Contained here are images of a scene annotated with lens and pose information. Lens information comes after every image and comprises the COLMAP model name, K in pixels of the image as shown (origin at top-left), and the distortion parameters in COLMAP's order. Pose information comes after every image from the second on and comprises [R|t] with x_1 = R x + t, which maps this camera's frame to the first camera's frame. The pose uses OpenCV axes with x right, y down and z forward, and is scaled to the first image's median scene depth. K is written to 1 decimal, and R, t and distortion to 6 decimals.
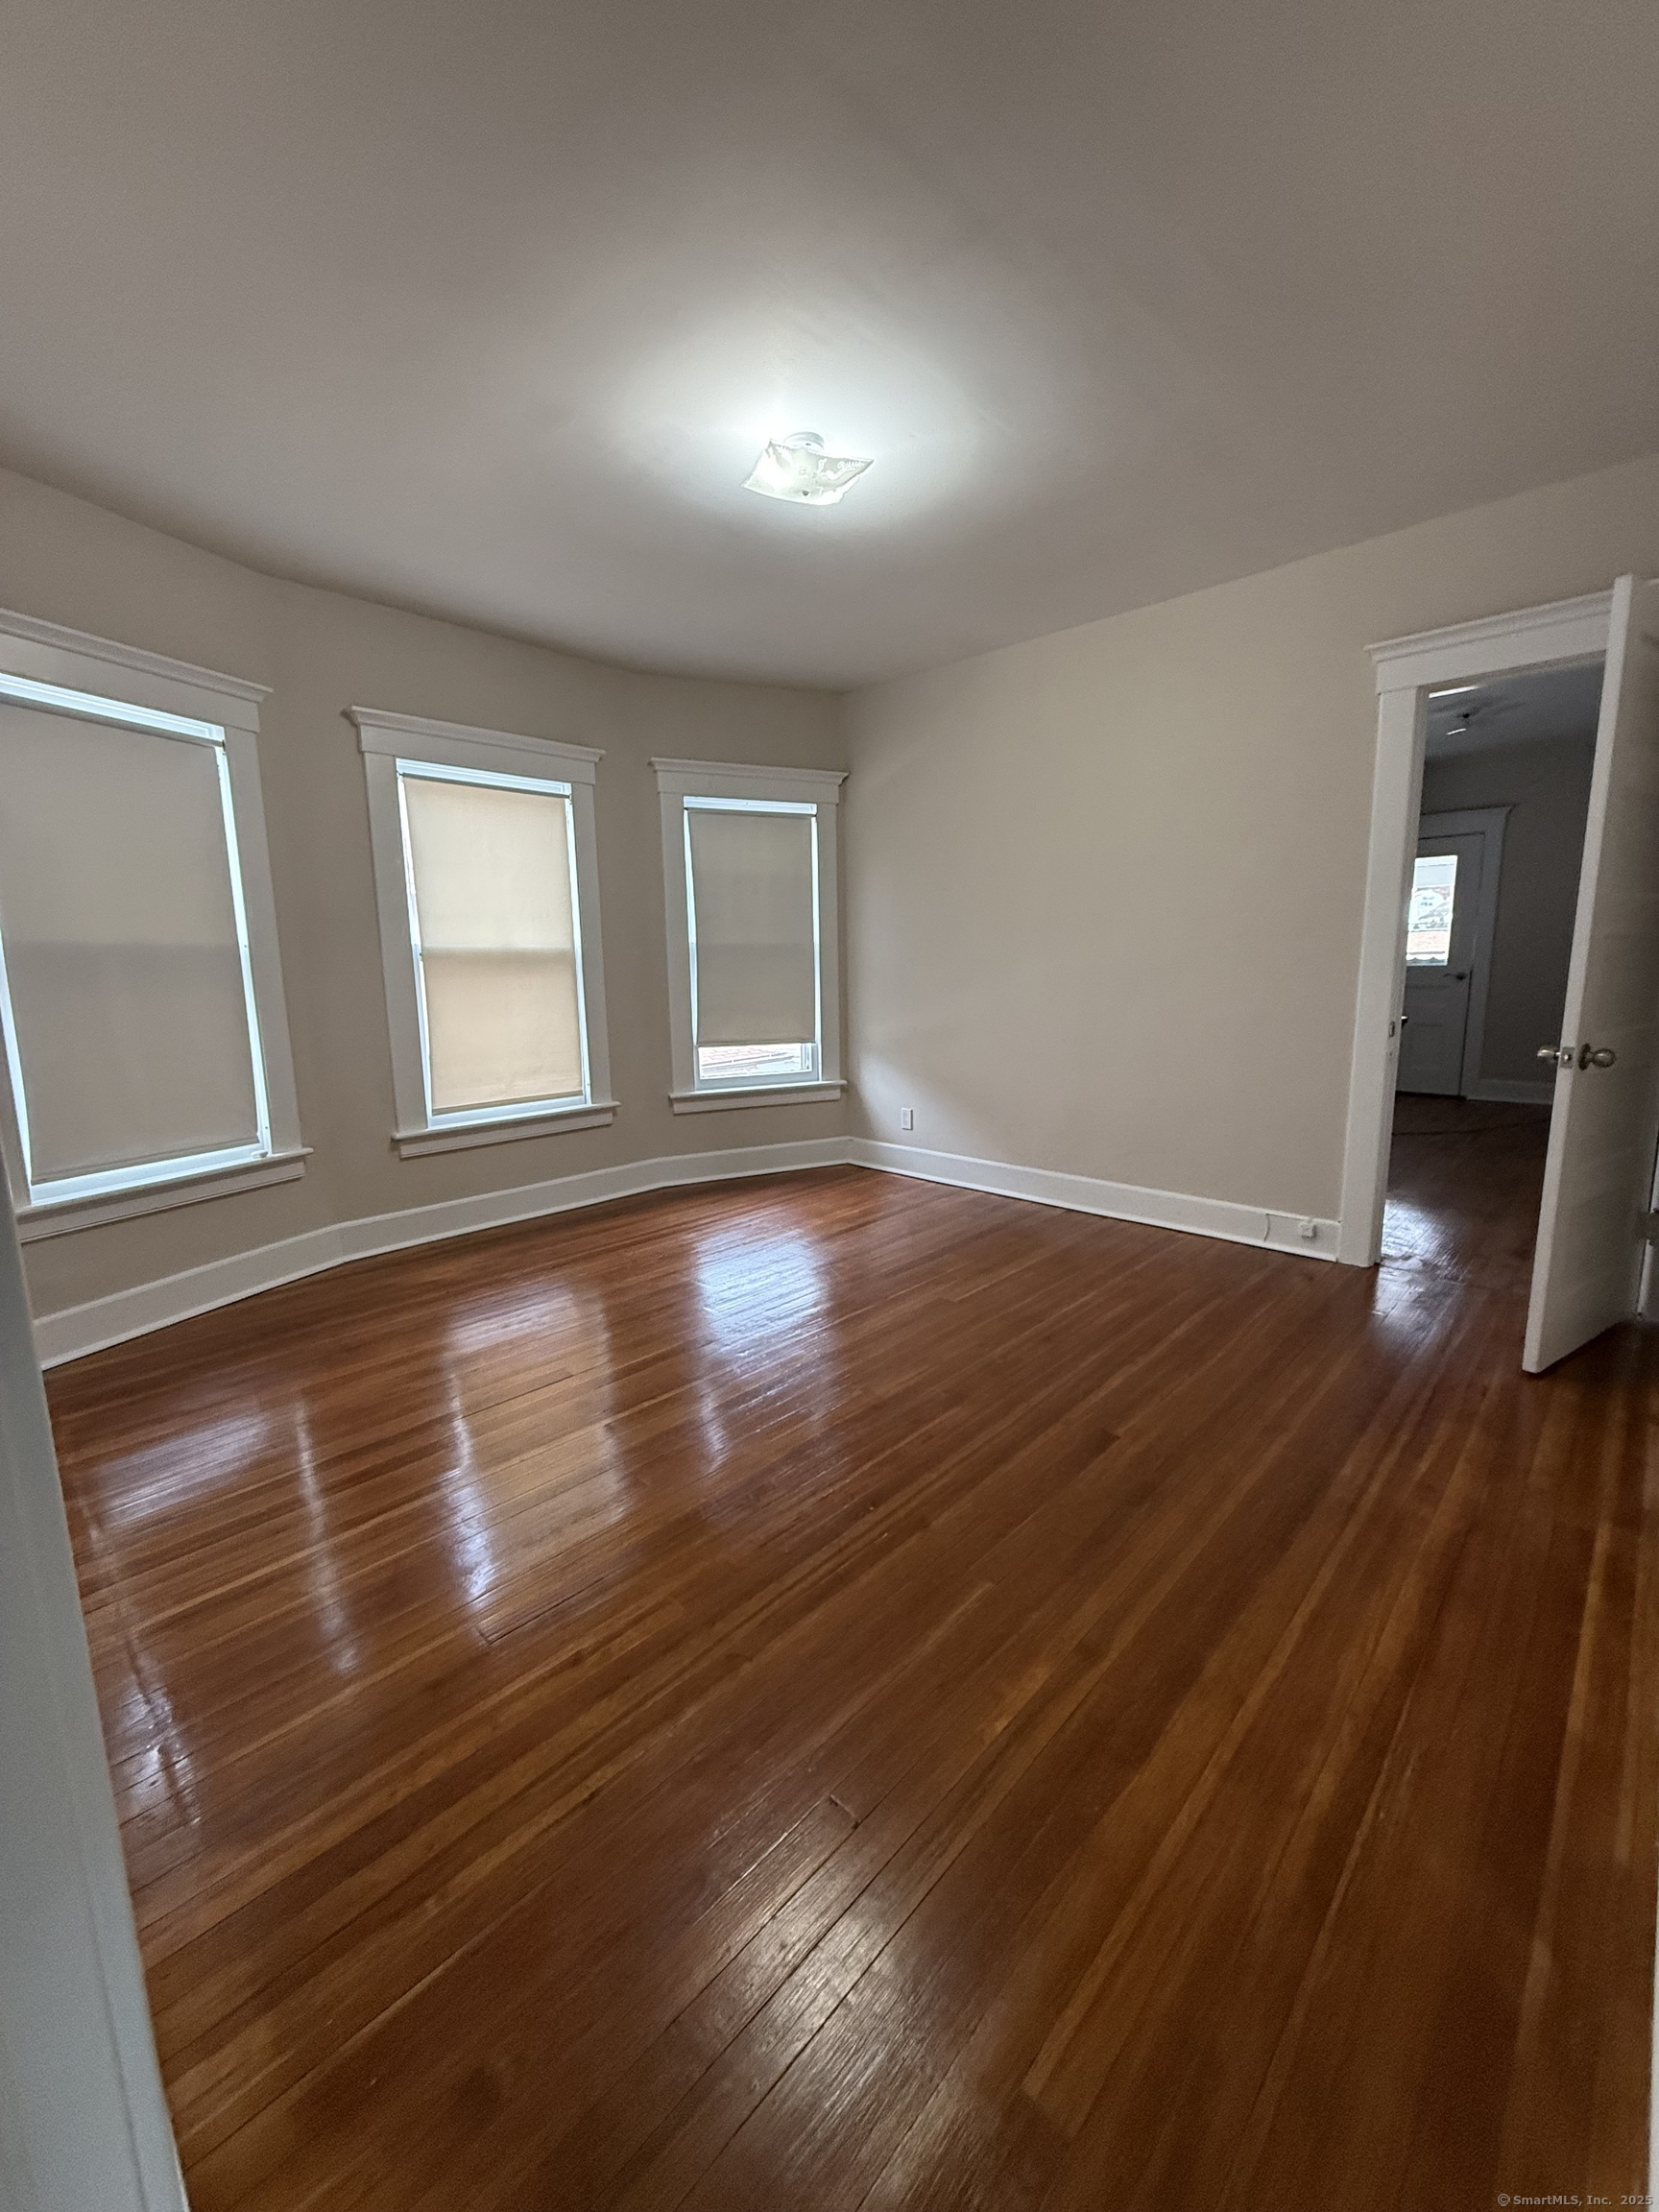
lens RADIAL K [[884.6, 0, 819.2], [0, 884.6, 1099.8], [0, 0, 1]] dist [-0.002804, -0.000841]
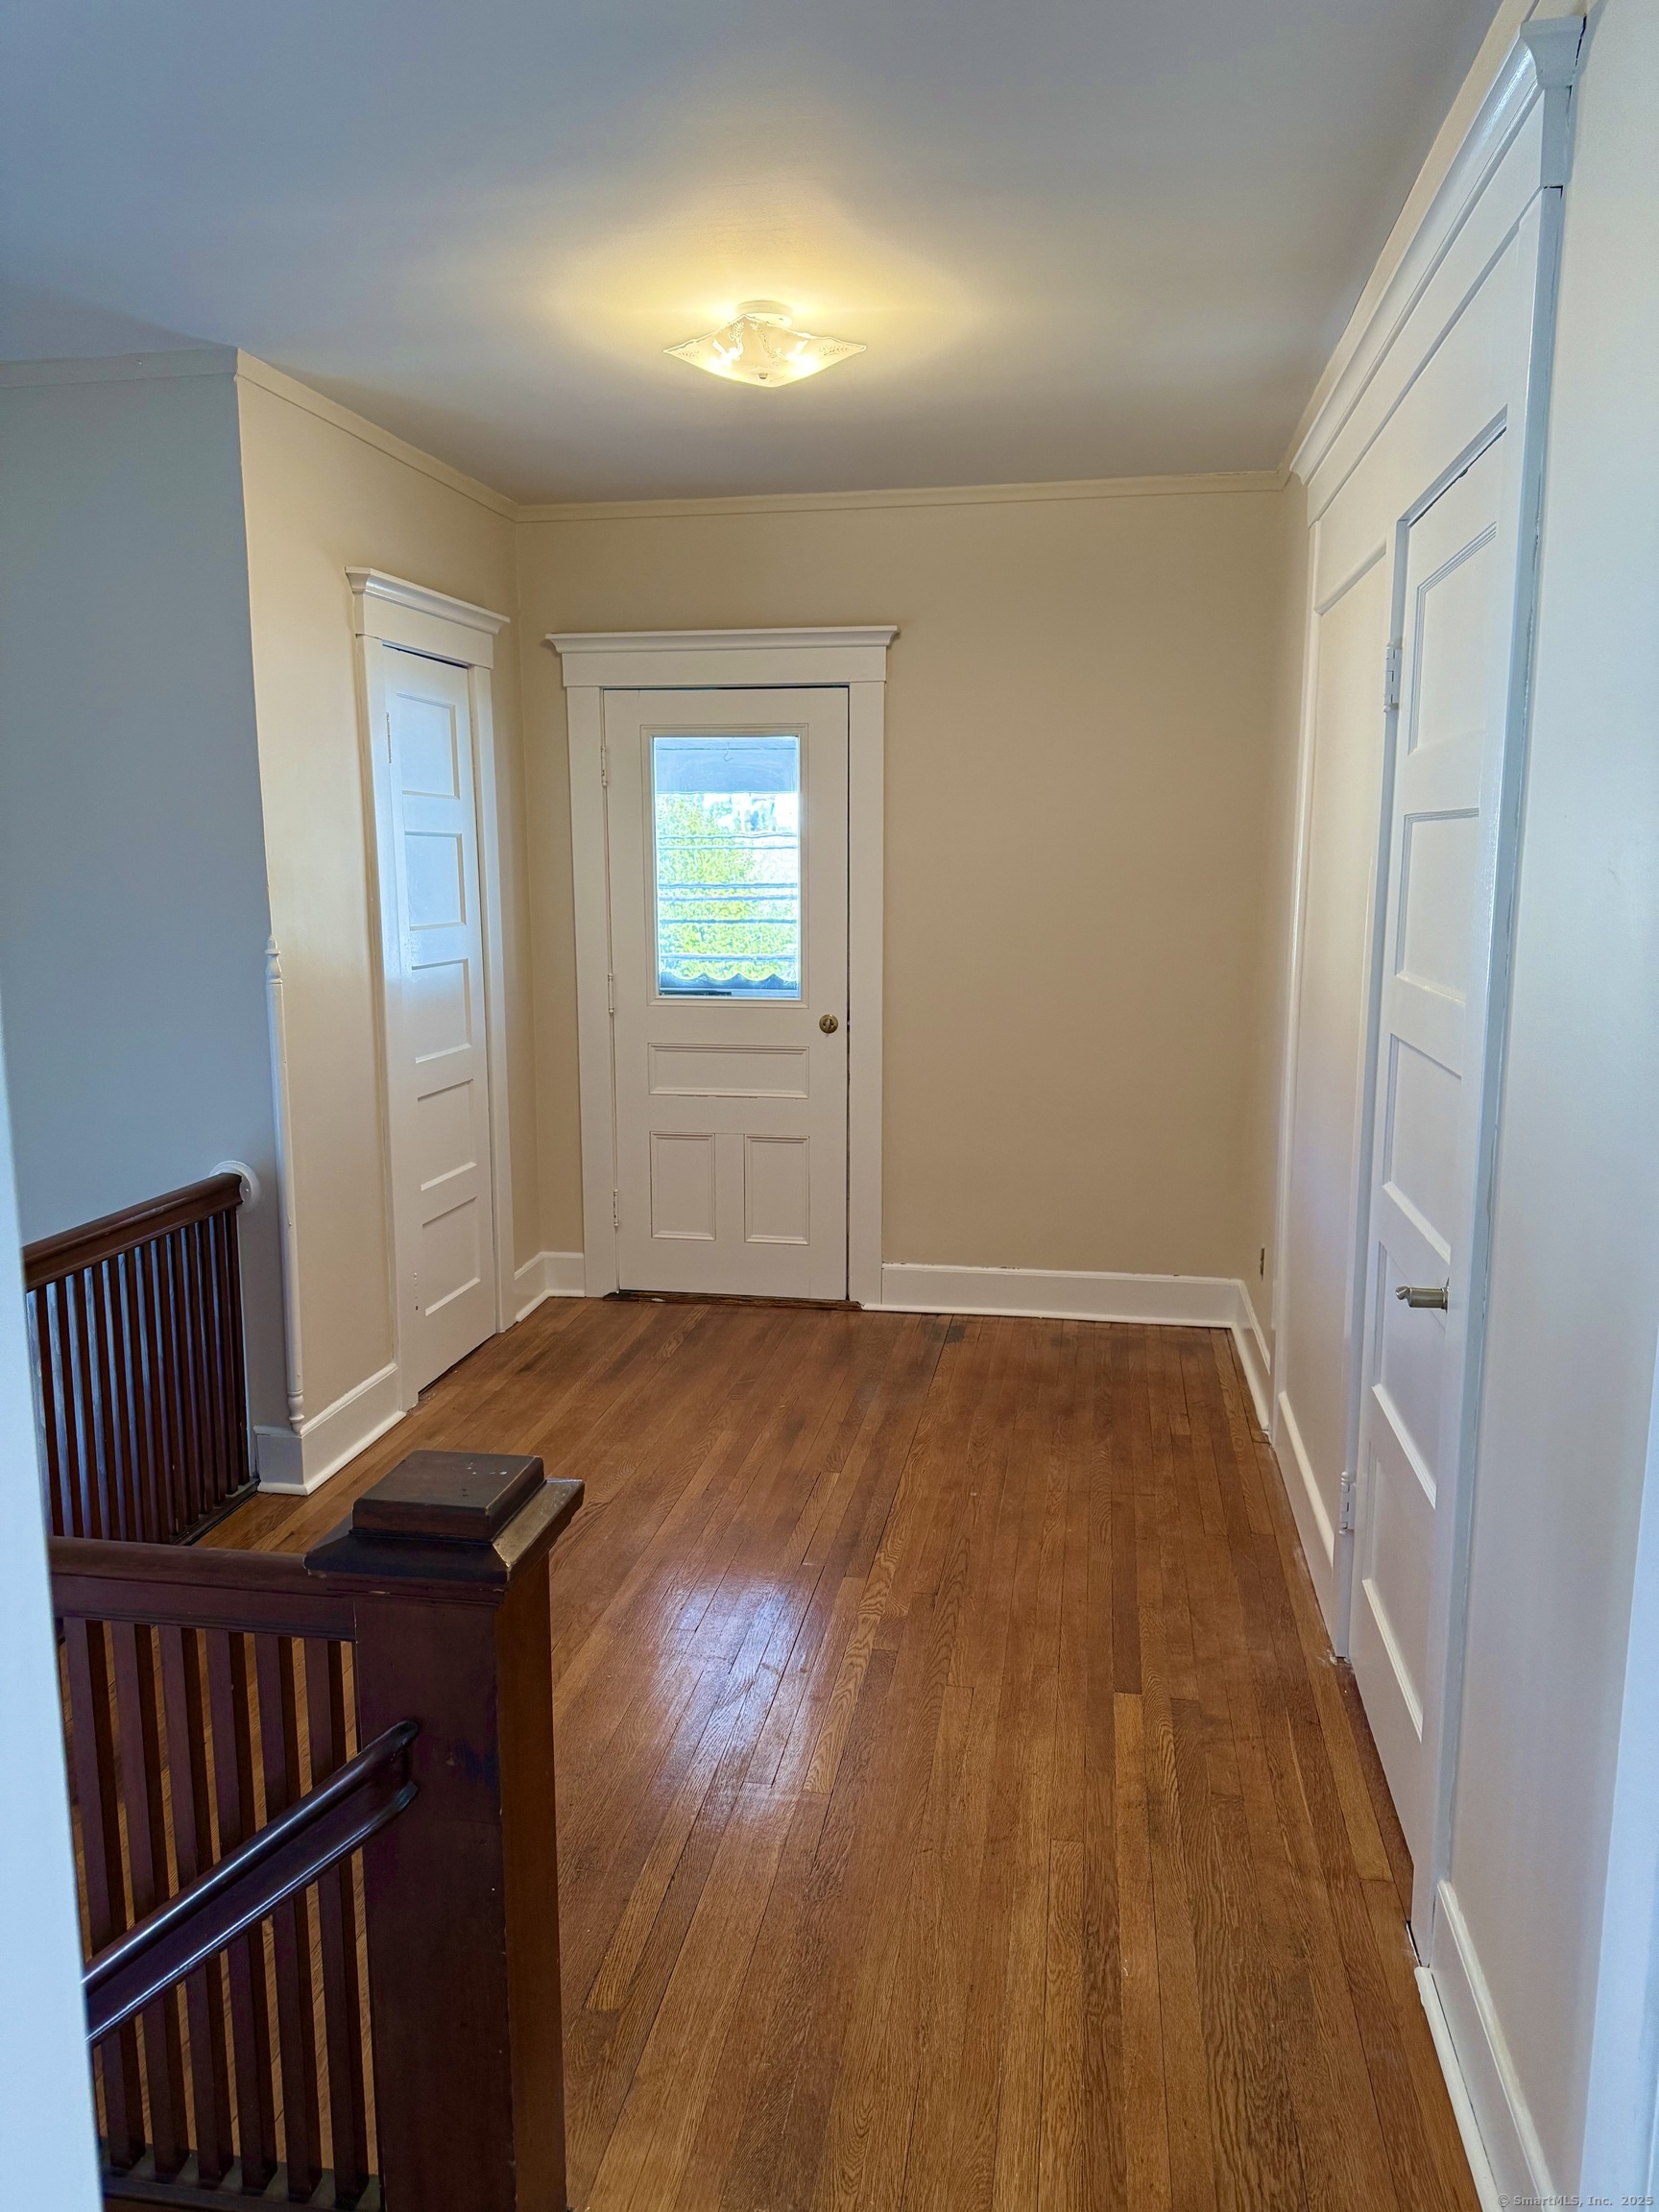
lens RADIAL K [[1564.8, 0, 827.2], [0, 1564.8, 1101.4], [0, 0, 1]] dist [0.002108, 0.000088]
pose [[0.824427, -0.076493, 0.560775, 0.697961], [0.077746, 0.996738, 0.021662, -0.272874], [-0.560603, 0.025739, 0.827685, 0.878973]]
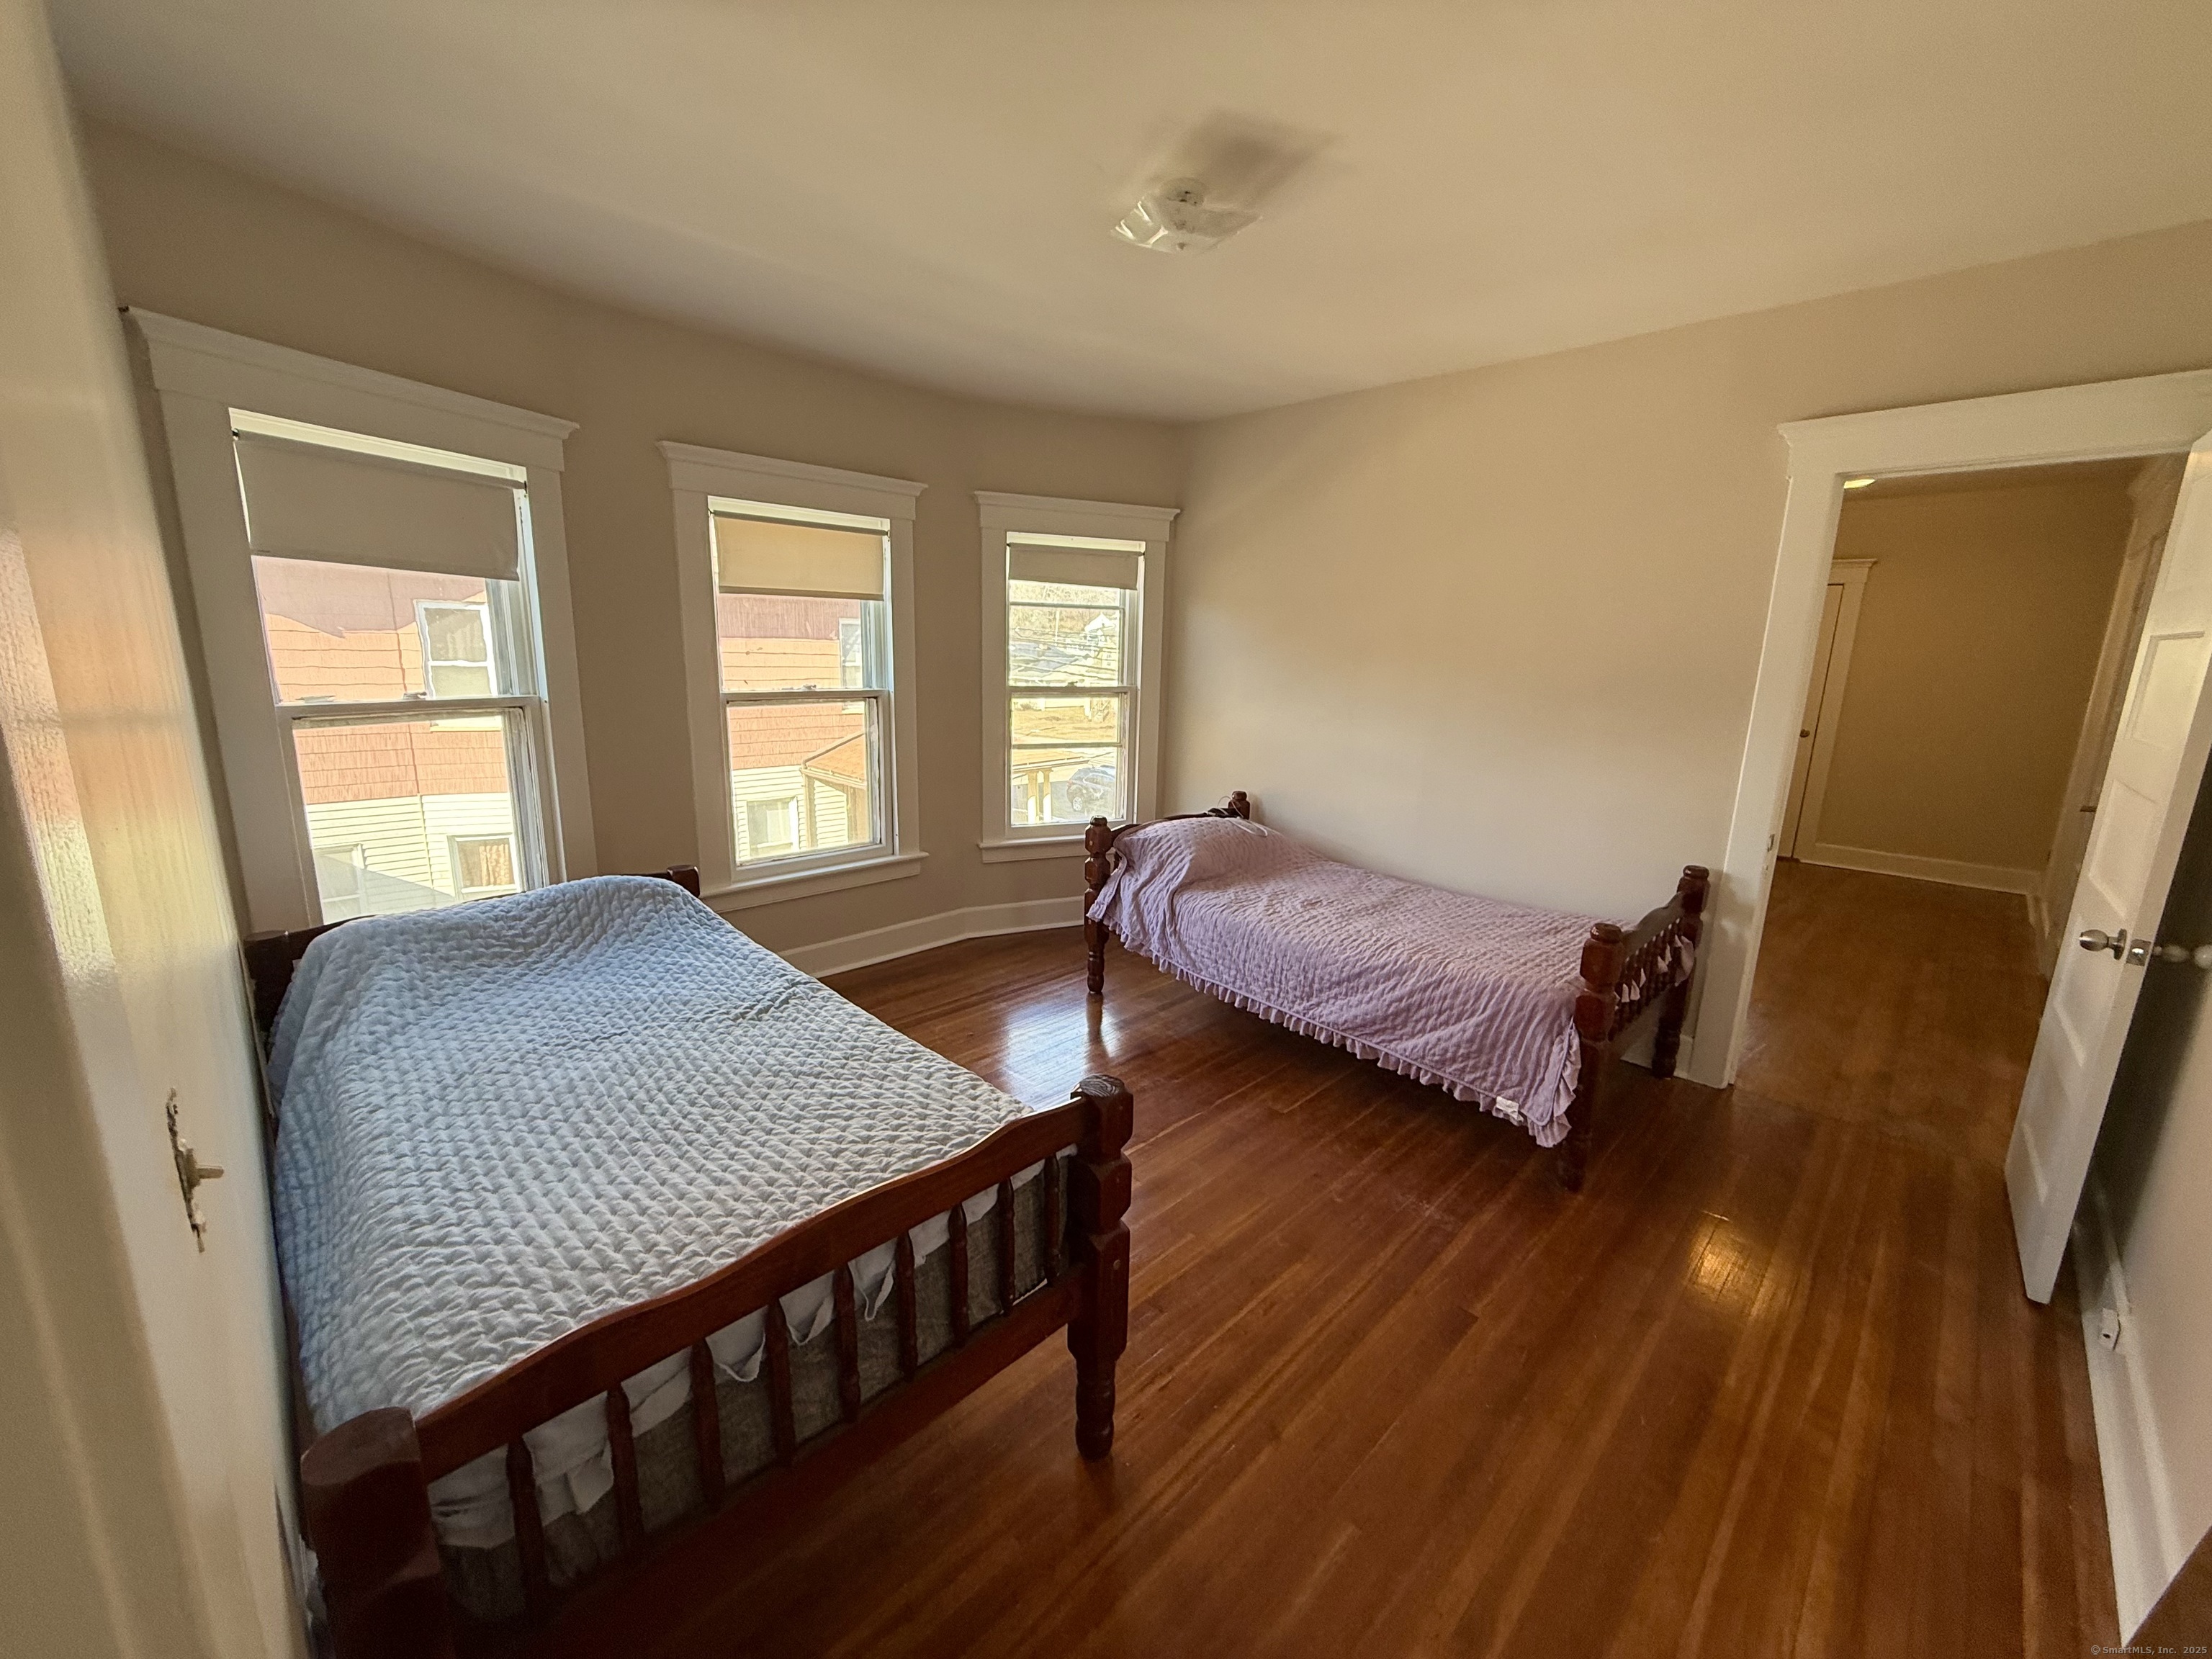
lens RADIAL K [[884.6, 0, 1096.0], [0, 884.6, 830.9], [0, 0, 1]] dist [-0.002804, -0.000841]
pose [[0.999053, 0.041574, -0.012799, -0.050711], [-0.040917, 0.998016, 0.047860, -0.112963], [0.014763, -0.047291, 0.998772, 0.068176]]
